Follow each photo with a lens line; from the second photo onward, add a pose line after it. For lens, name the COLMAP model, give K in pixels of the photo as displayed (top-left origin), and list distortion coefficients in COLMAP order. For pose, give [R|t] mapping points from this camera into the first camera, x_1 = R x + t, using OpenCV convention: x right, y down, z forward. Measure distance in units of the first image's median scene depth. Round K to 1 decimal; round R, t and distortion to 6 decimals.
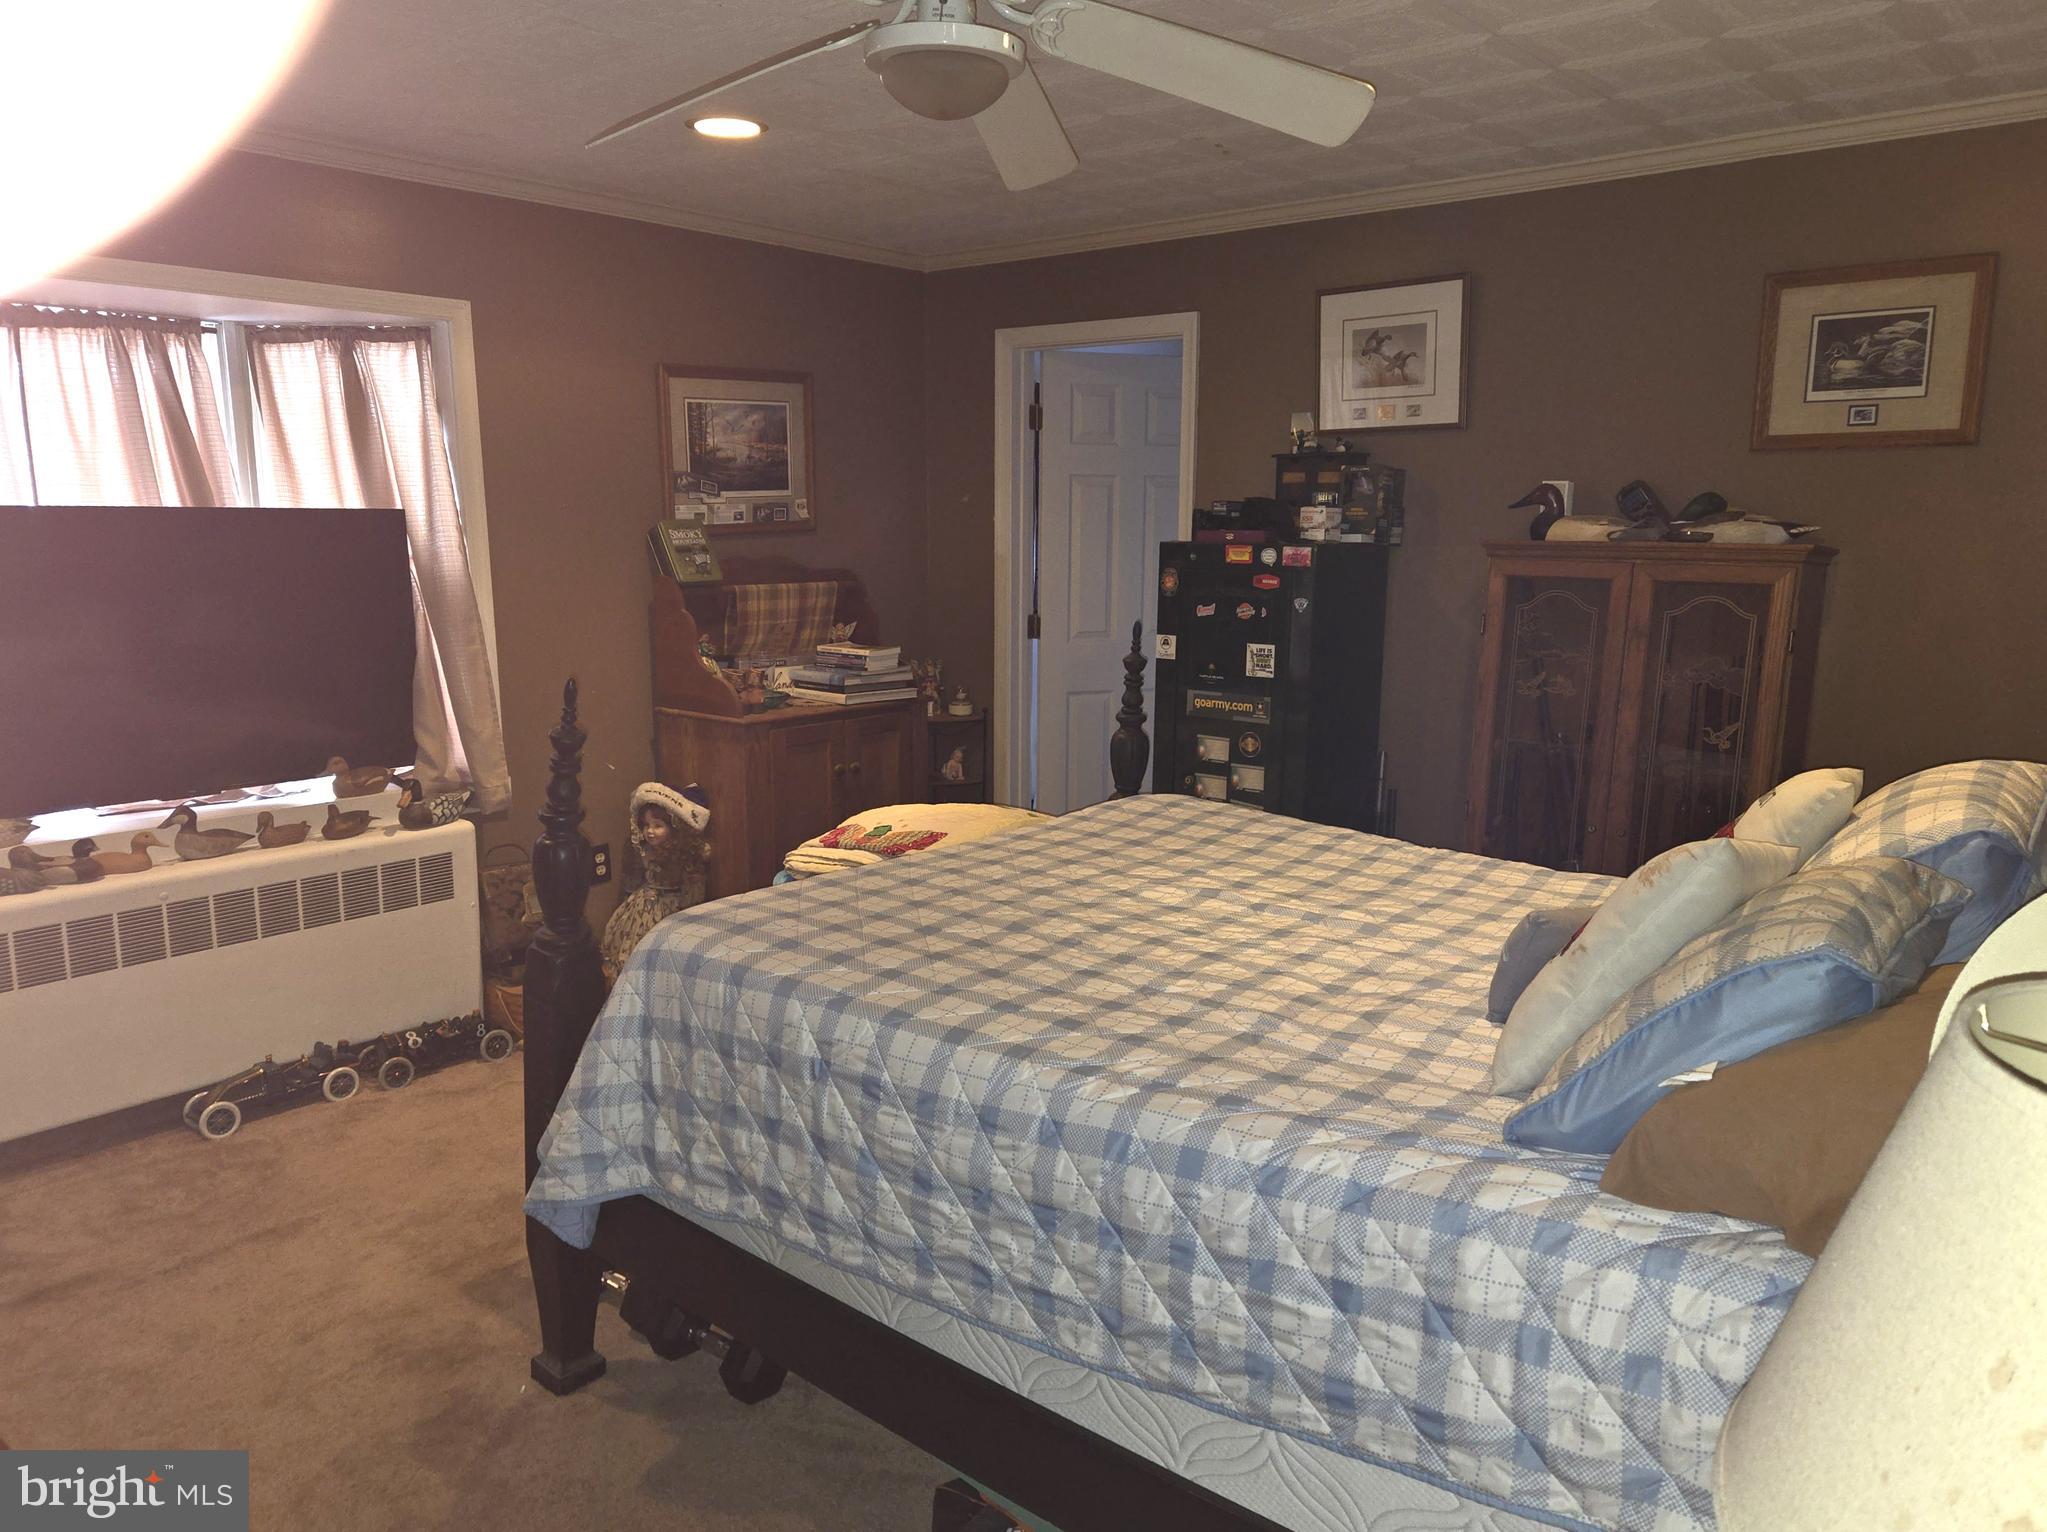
lens RADIAL K [[1452.4, 0, 1023.5], [0, 1452.4, 766.0], [0, 0, 1]] dist [0.089646, -0.079992]
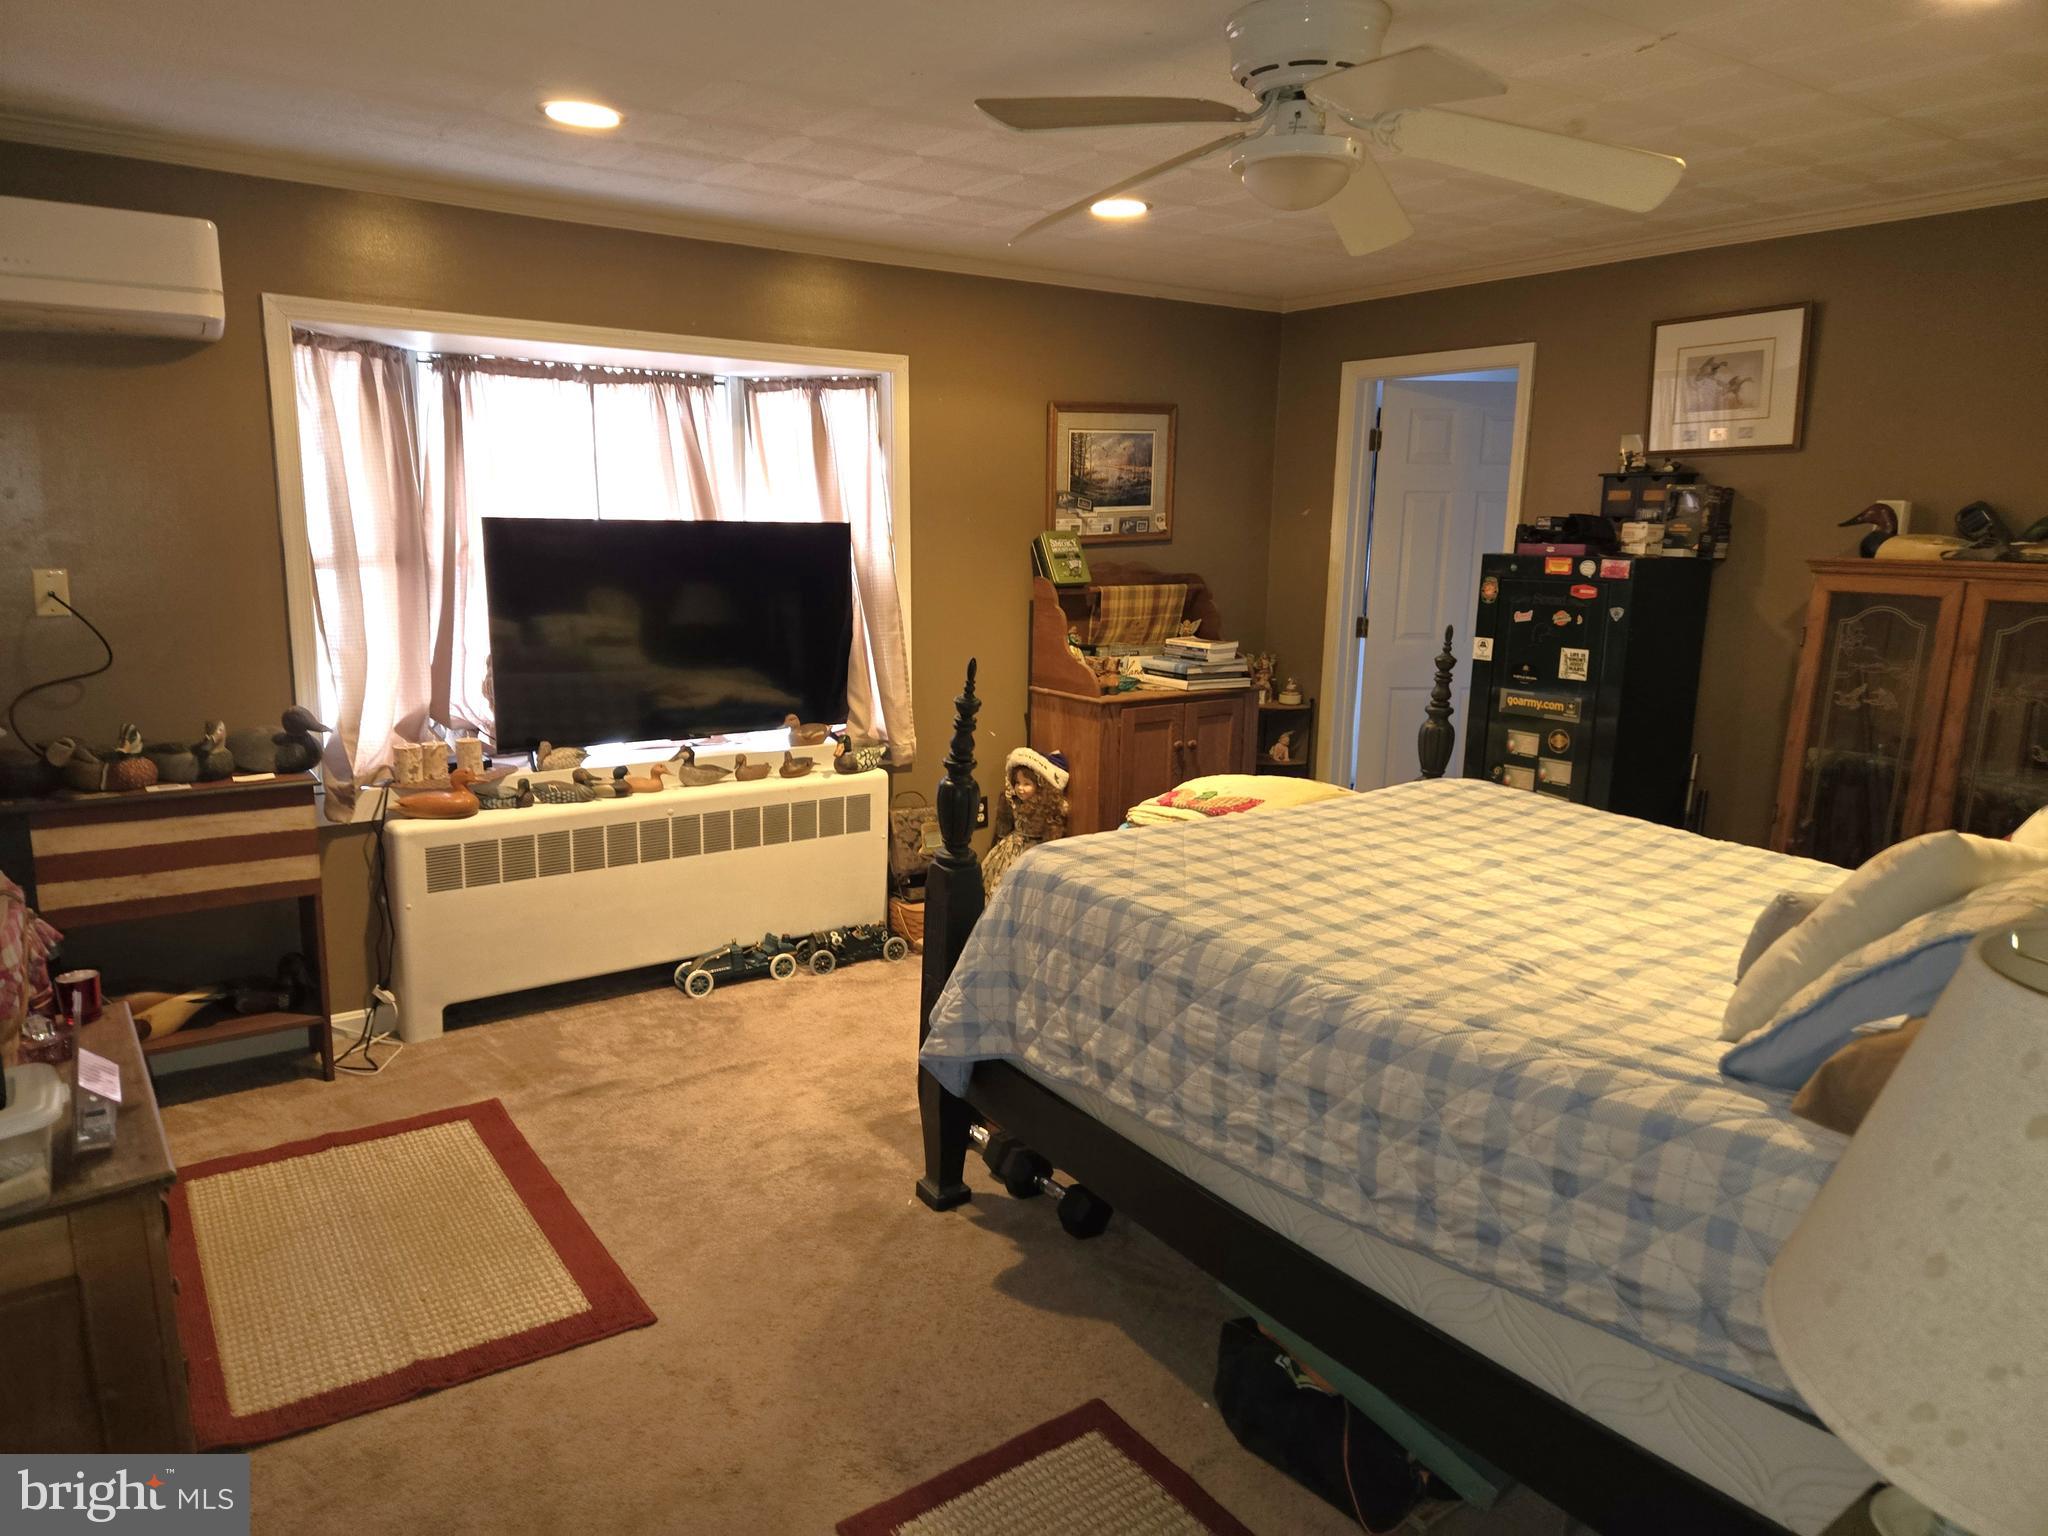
lens RADIAL K [[1346.8, 0, 988.7], [0, 1346.8, 767.1], [0, 0, 1]] dist [0.098392, -0.087461]
pose [[0.962026, 0.057205, -0.266895, 0.020632], [-0.054254, 0.998357, 0.018425, 0.009704], [0.267511, -0.003245, 0.963549, -0.105229]]
